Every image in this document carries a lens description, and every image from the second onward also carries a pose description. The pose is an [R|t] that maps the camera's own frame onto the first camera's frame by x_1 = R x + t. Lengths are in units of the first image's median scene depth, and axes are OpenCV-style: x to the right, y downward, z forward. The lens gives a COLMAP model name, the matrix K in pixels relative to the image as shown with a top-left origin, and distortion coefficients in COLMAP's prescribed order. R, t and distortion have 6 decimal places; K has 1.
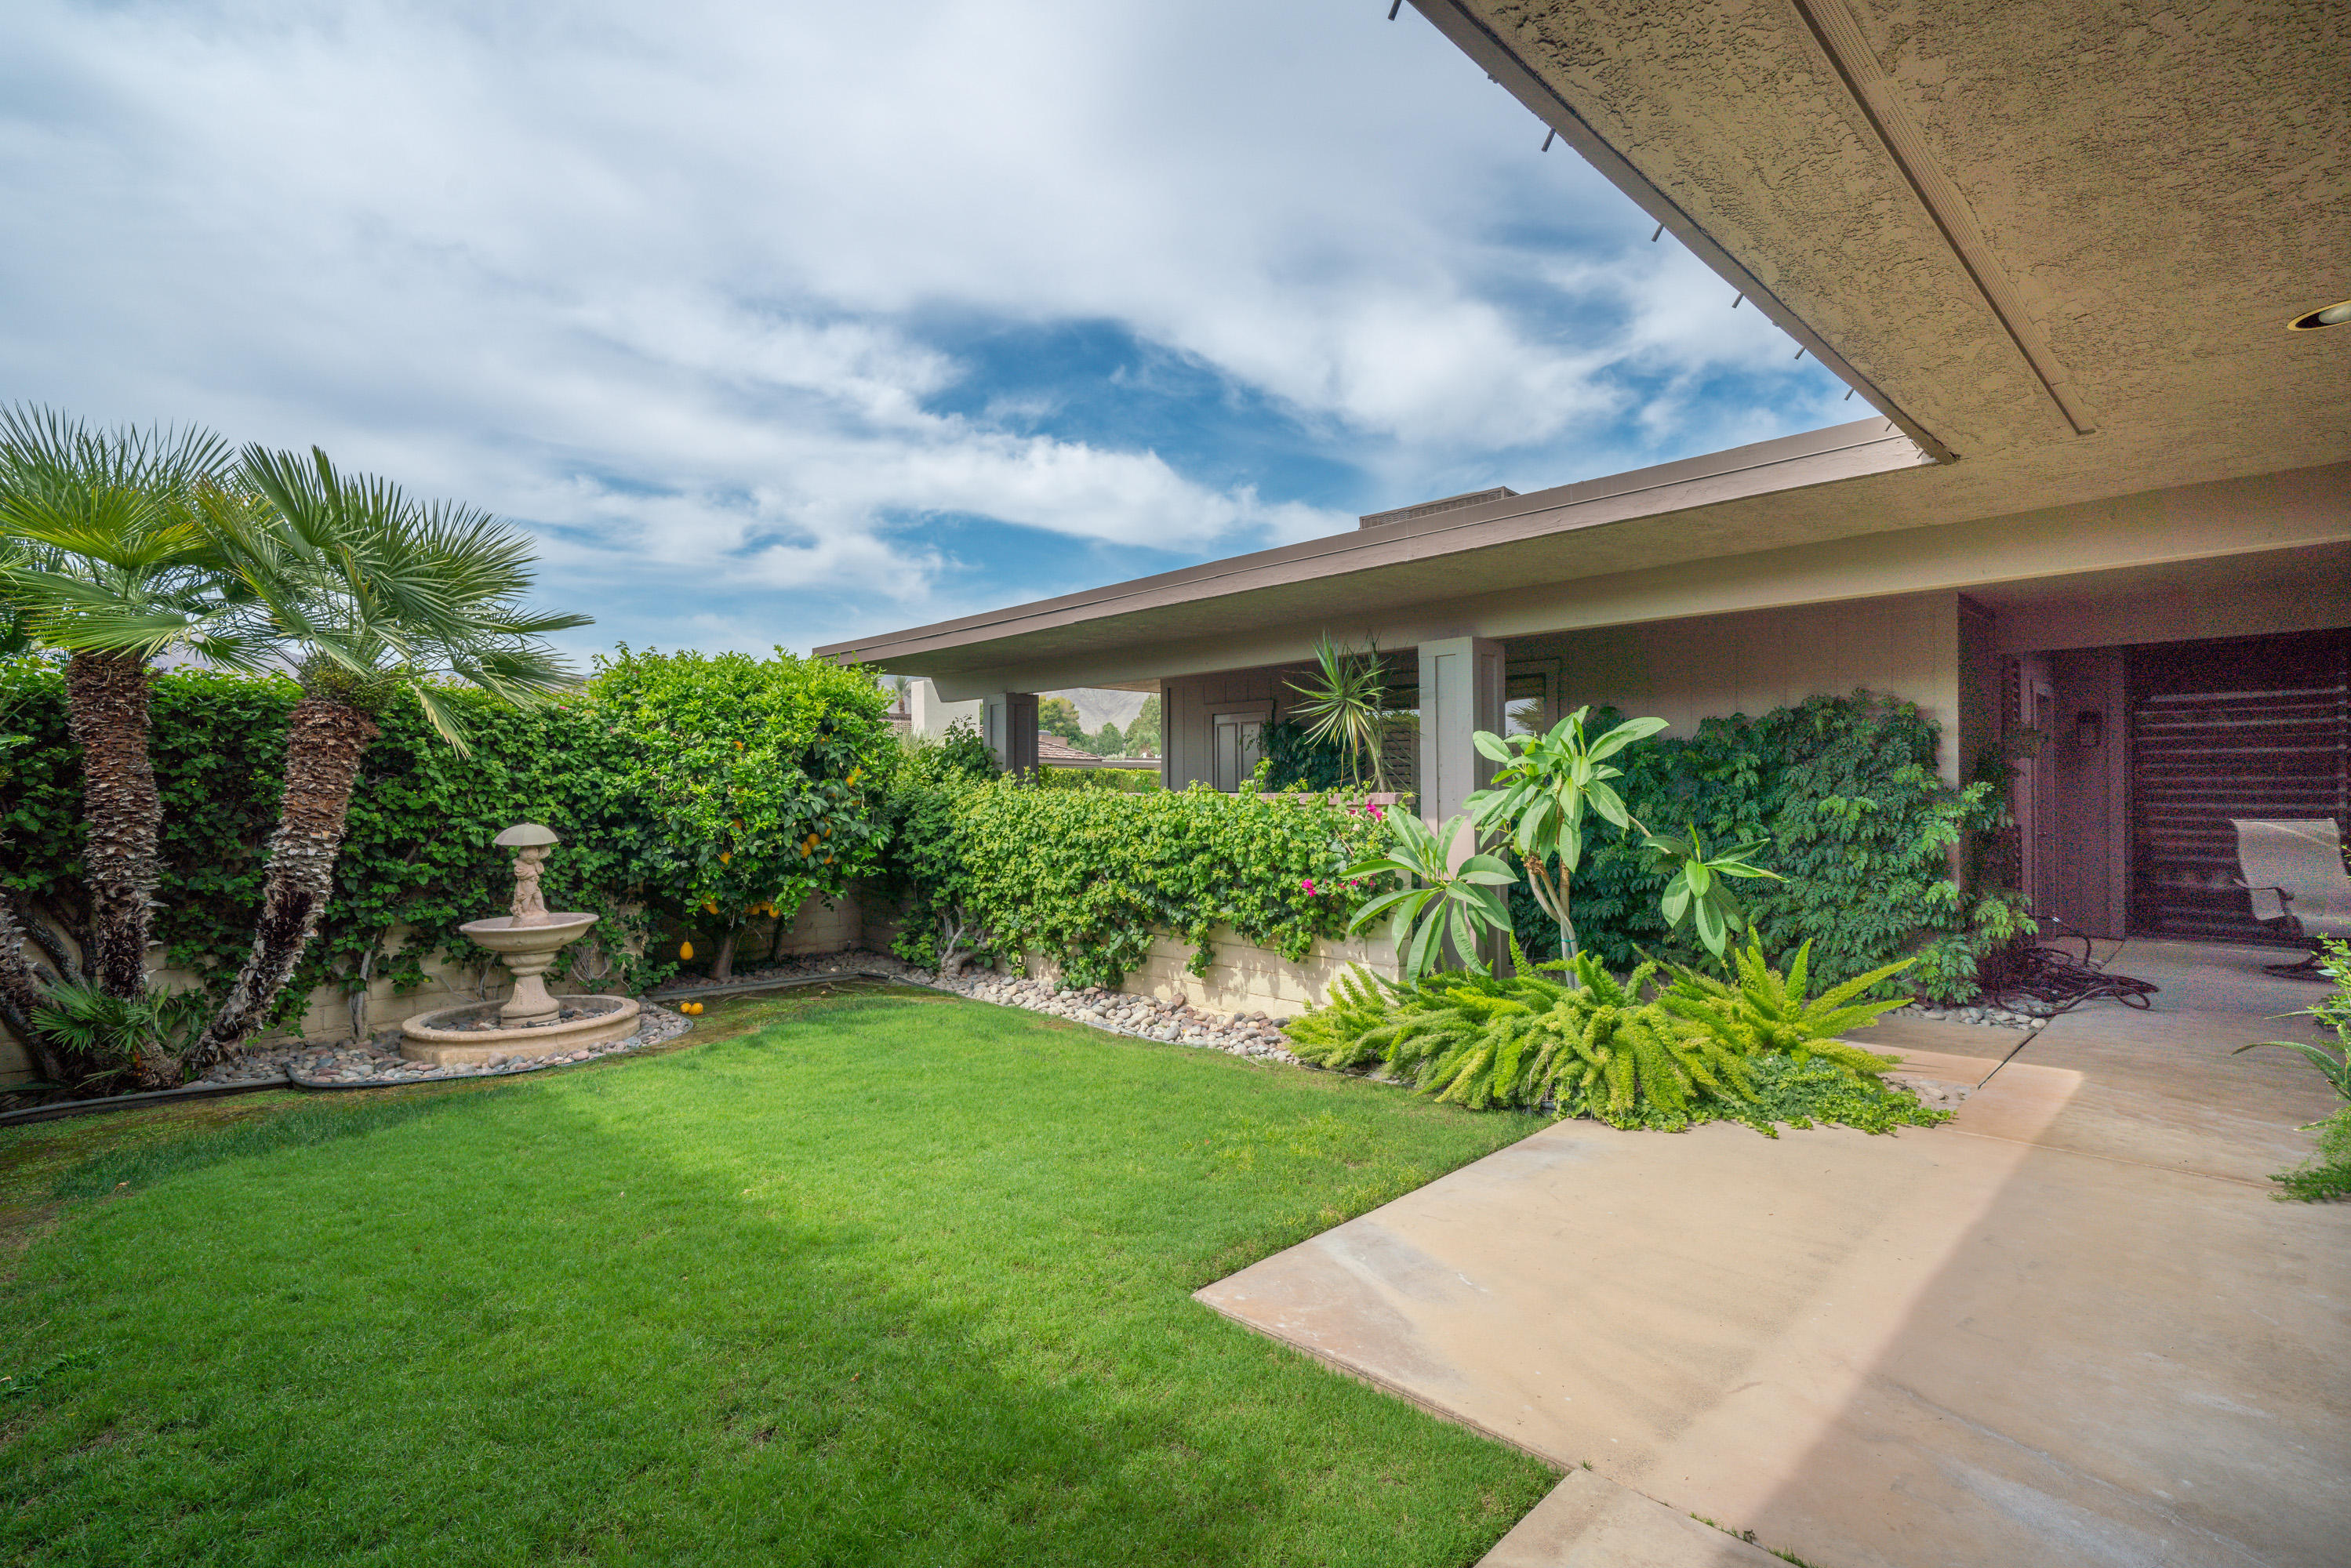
lens RADIAL K [[1083.1, 0, 1170.9], [0, 1083.1, 794.8], [0, 0, 1]] dist [0.017896, -0.000019]
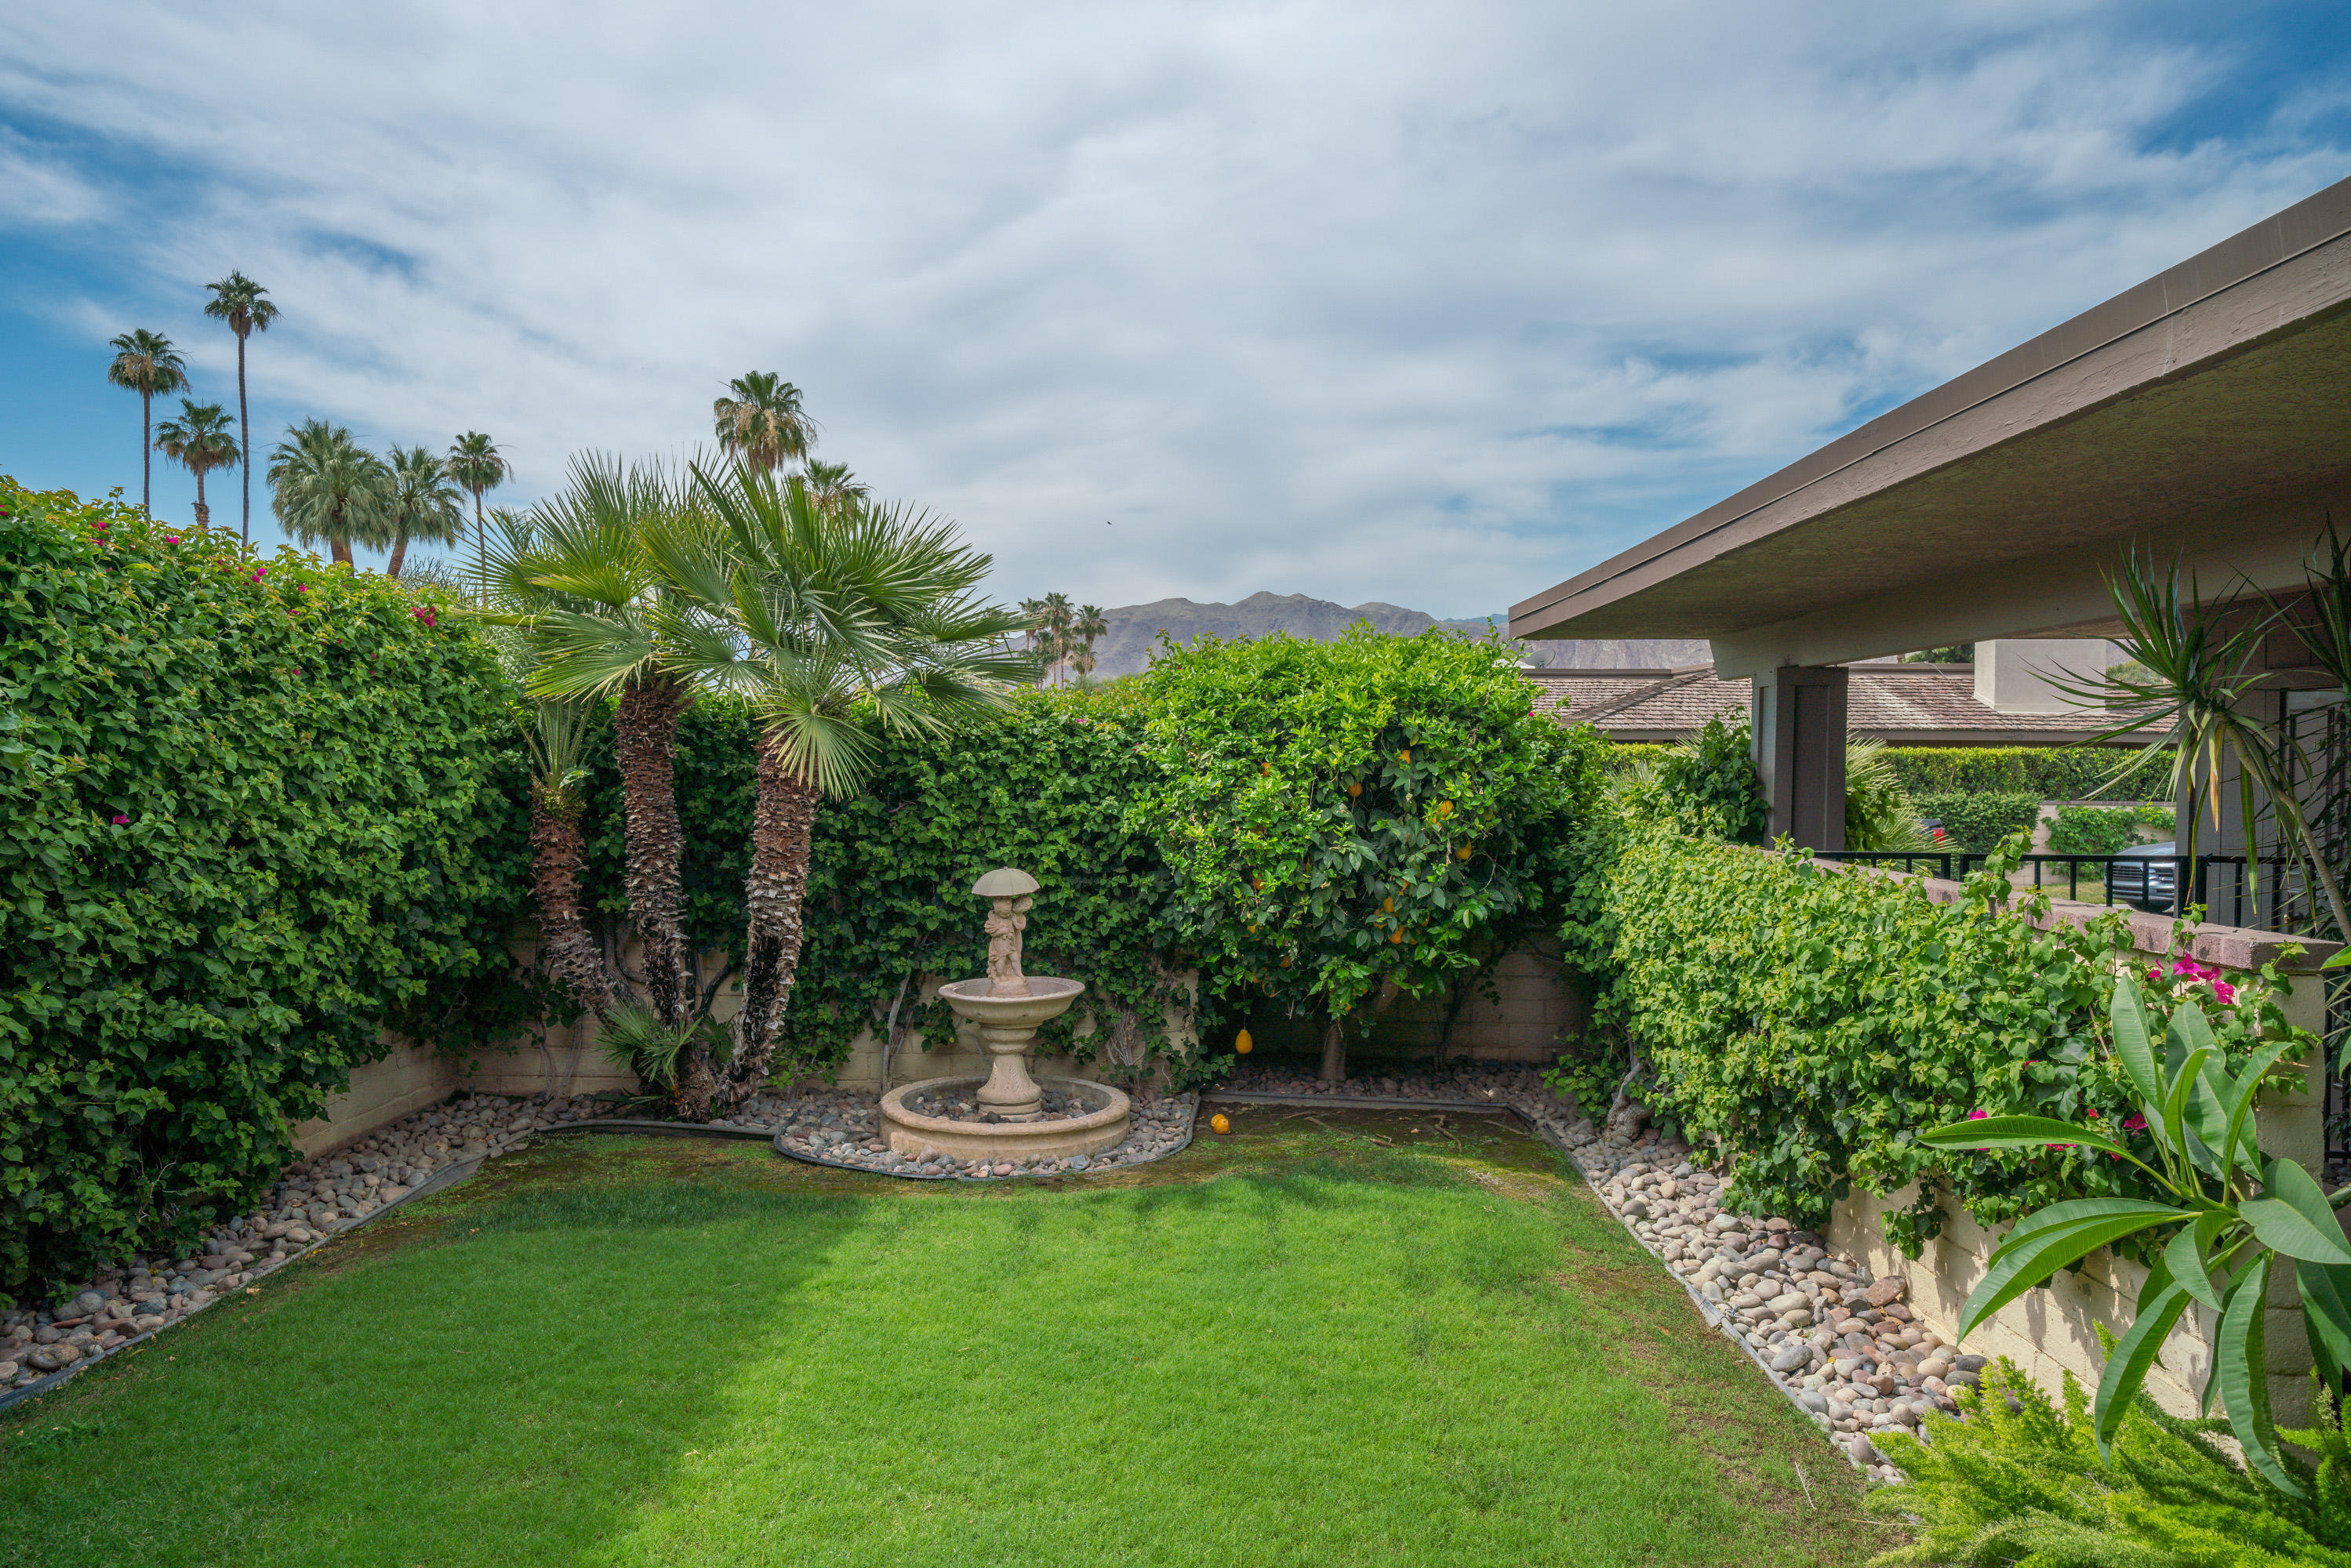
lens RADIAL K [[1523.5, 0, 1166.6], [0, 1523.5, 761.4], [0, 0, 1]] dist [0.010059, 0.015891]
pose [[0.702950, 0.013993, -0.711102, 0.277408], [-0.019120, 0.999817, 0.000773, -0.051568], [0.710982, 0.013053, 0.703089, 0.257248]]
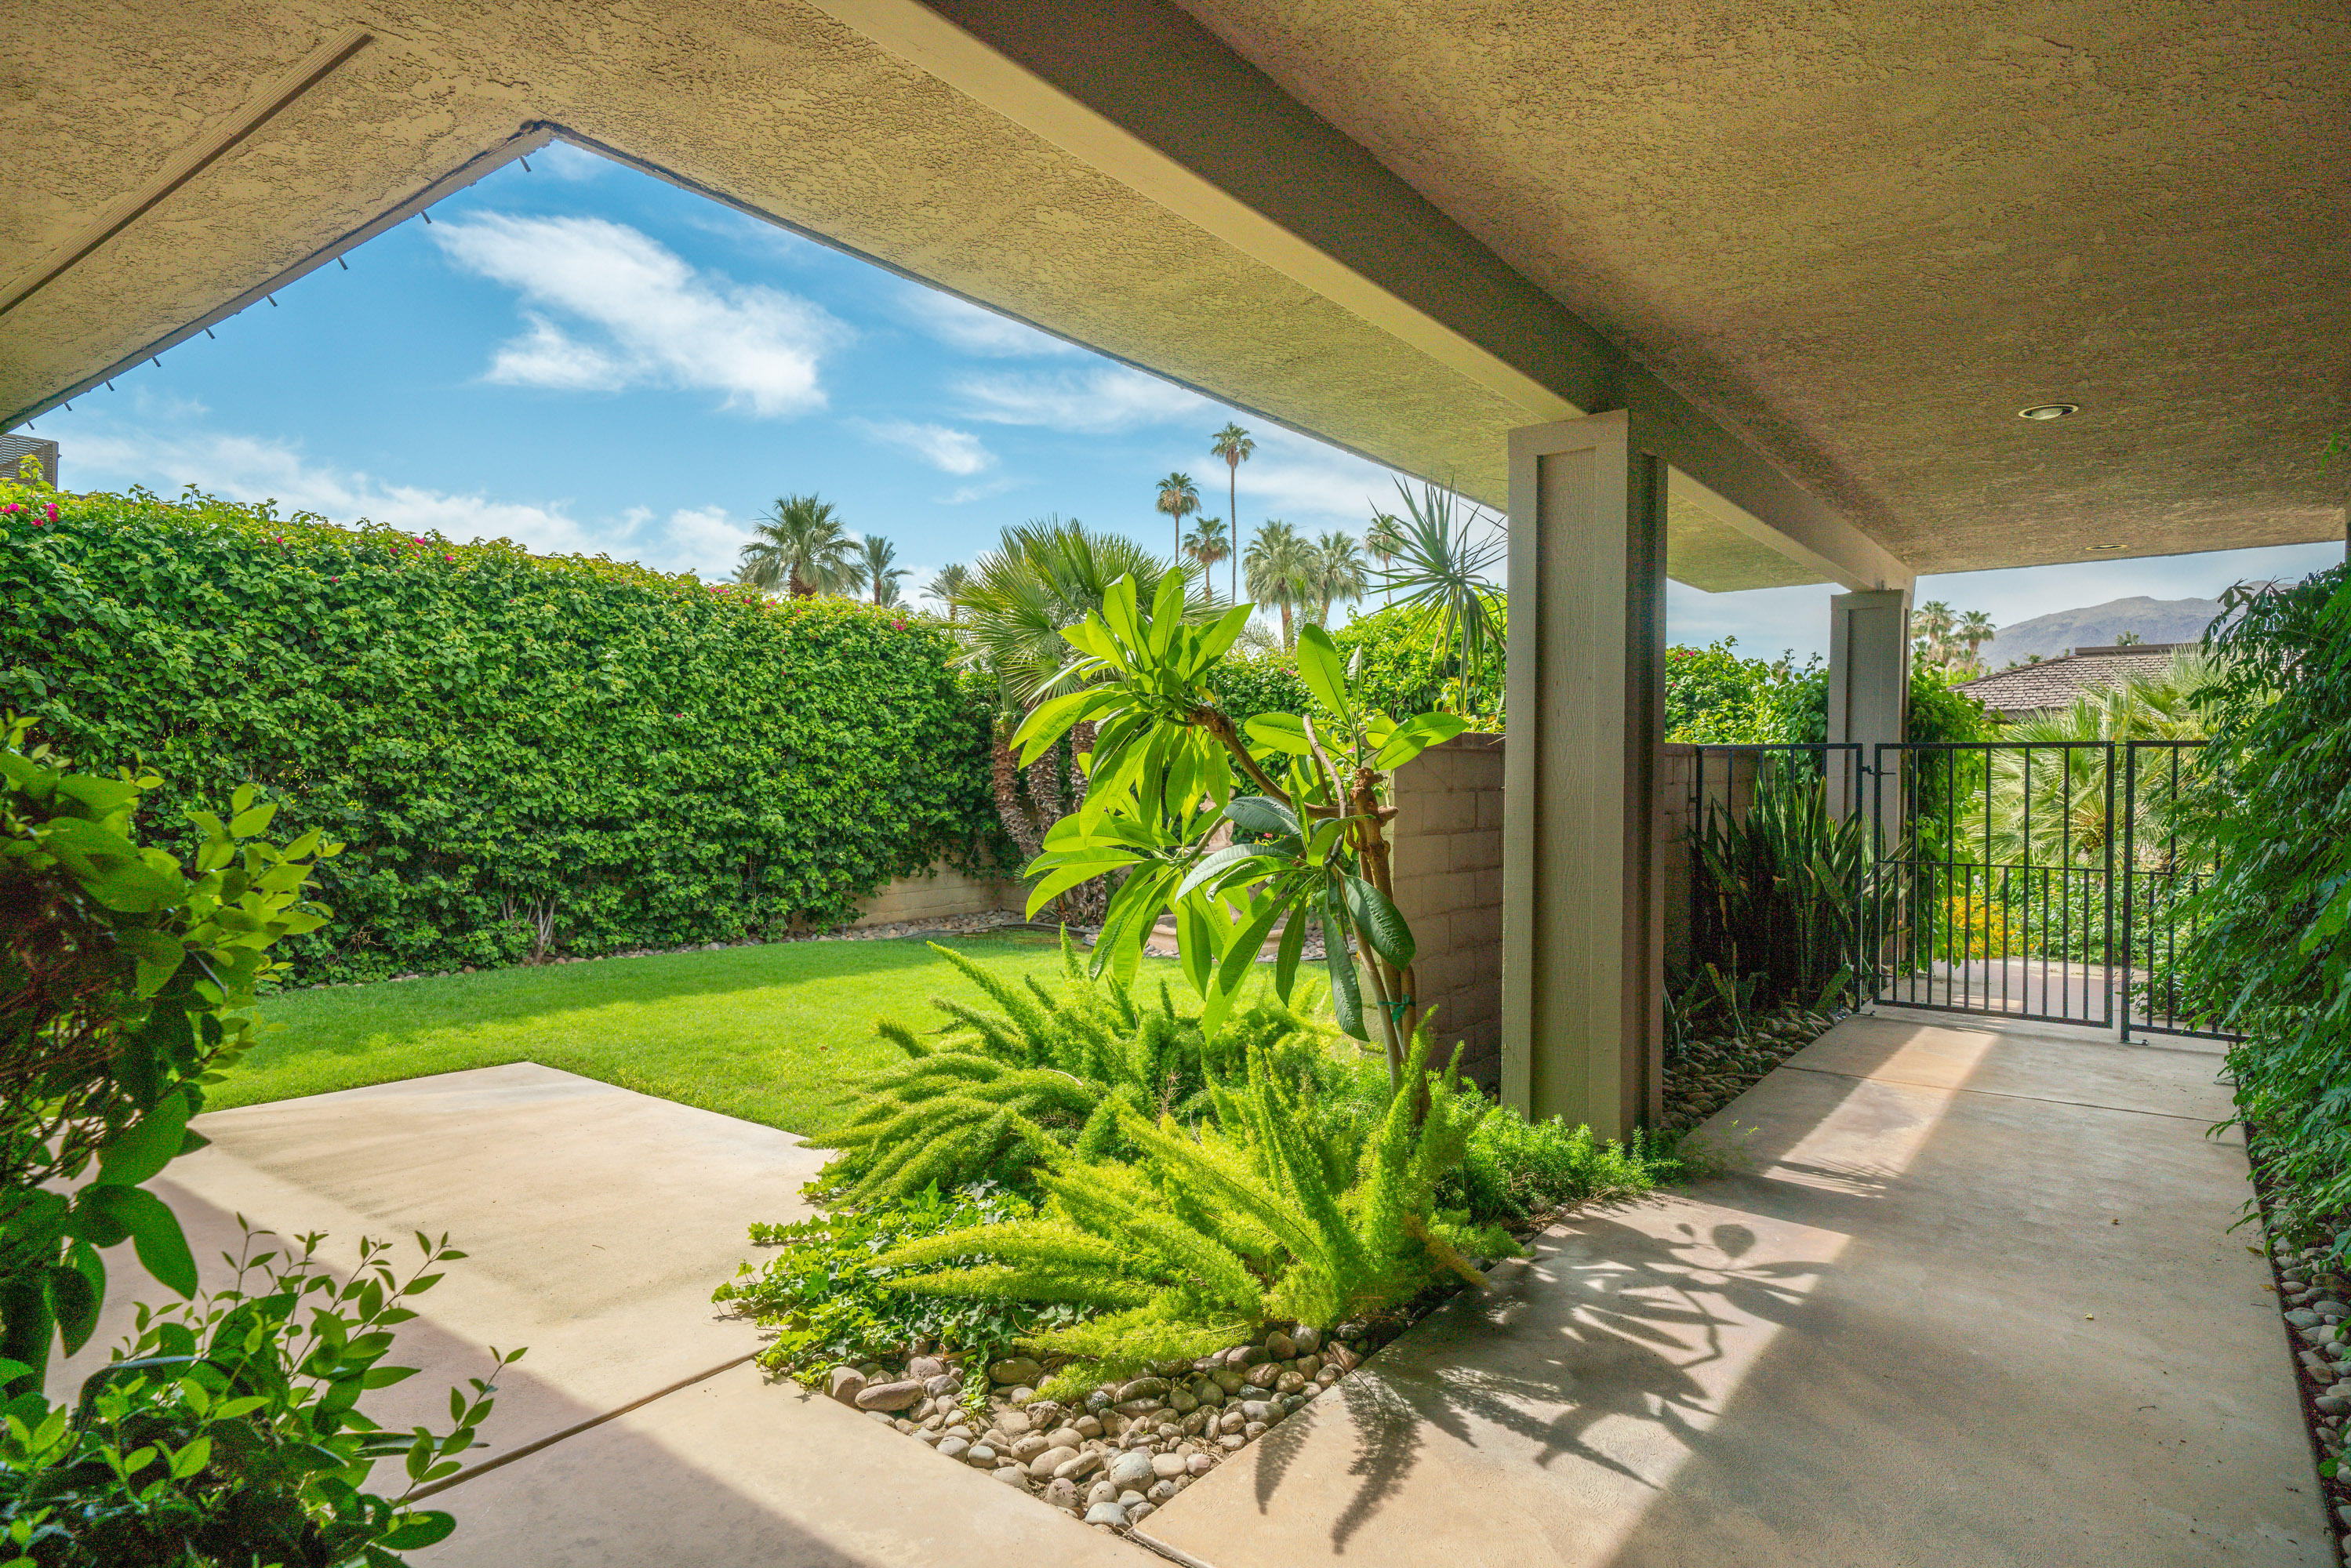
lens RADIAL K [[1308.4, 0, 1182.6], [0, 1308.4, 787.3], [0, 0, 1]] dist [0.025278, 0.001020]
pose [[0.157027, 0.021498, -0.987360, 0.795161], [-0.011725, 0.999733, 0.019902, 0.017041], [0.987525, 0.008452, 0.157237, 0.661076]]
